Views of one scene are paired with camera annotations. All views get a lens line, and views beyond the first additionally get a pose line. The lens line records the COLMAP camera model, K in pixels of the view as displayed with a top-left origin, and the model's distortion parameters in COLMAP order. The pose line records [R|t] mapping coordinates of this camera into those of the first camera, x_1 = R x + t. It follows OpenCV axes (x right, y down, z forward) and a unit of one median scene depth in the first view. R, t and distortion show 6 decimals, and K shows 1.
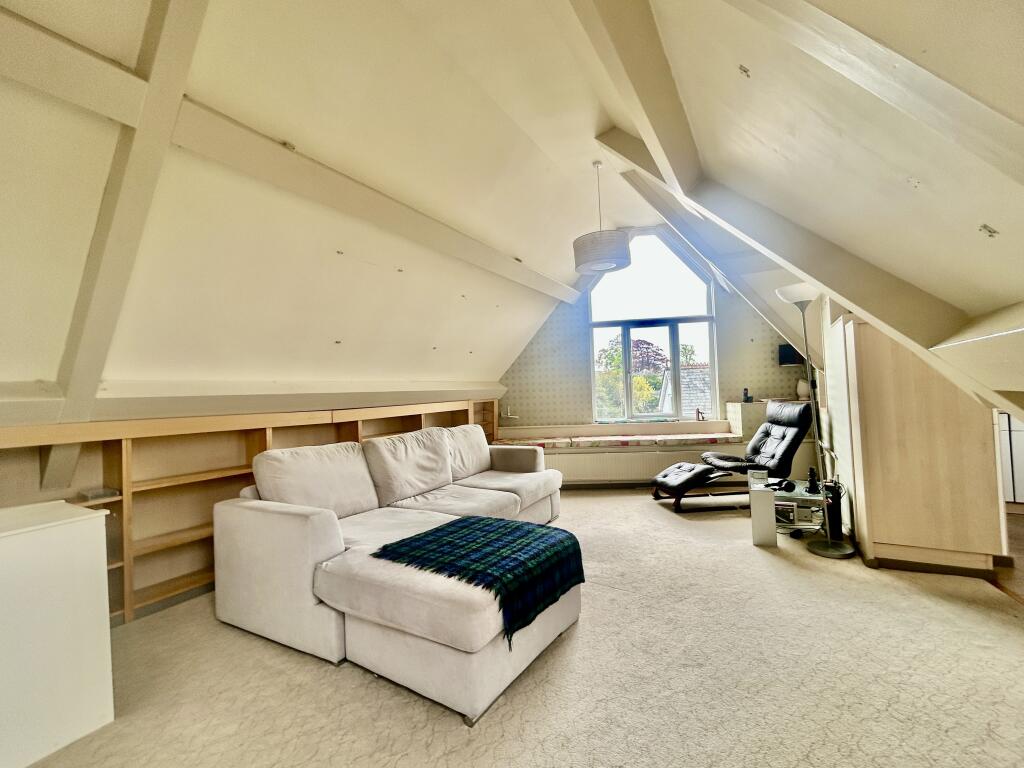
lens RADIAL K [[454.9, 0, 513.1], [0, 454.9, 387.6], [0, 0, 1]] dist [0.000936, 0.000258]
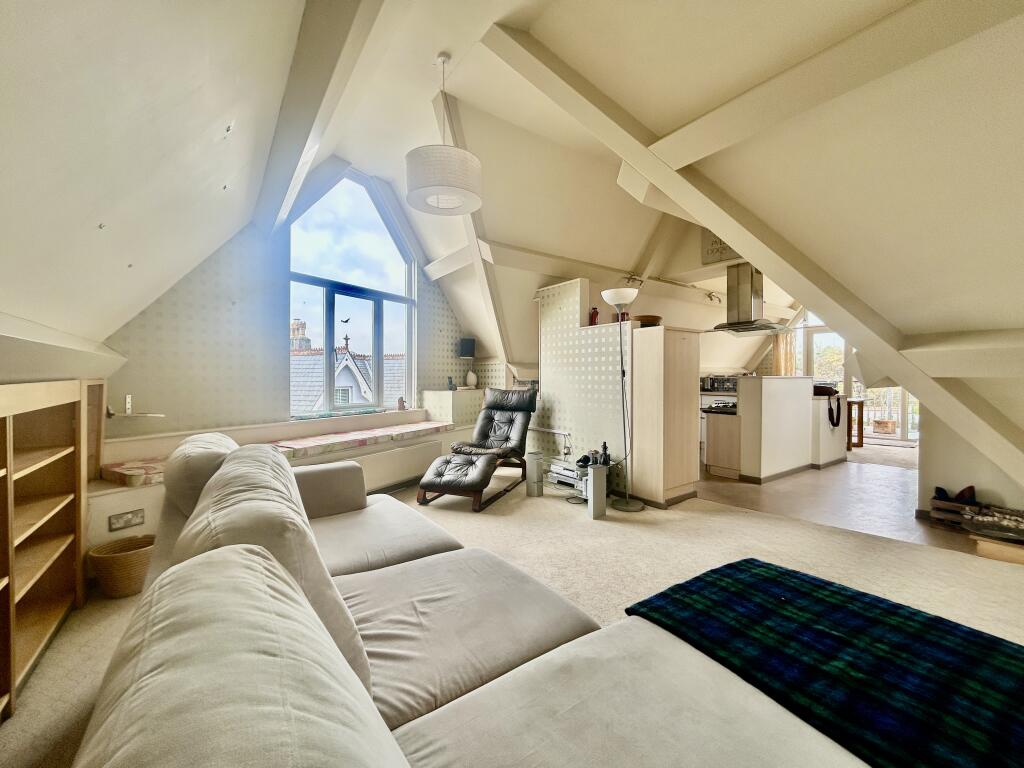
lens RADIAL K [[415.7, 0, 512.0], [0, 415.7, 384.0], [0, 0, 1]] dist [0.000662, 0.000236]
pose [[0.401357, 0.023242, 0.915627, -0.476668], [-0.028168, 0.999518, -0.013024, 0.043325], [-0.915489, -0.020564, 0.401818, 0.810591]]
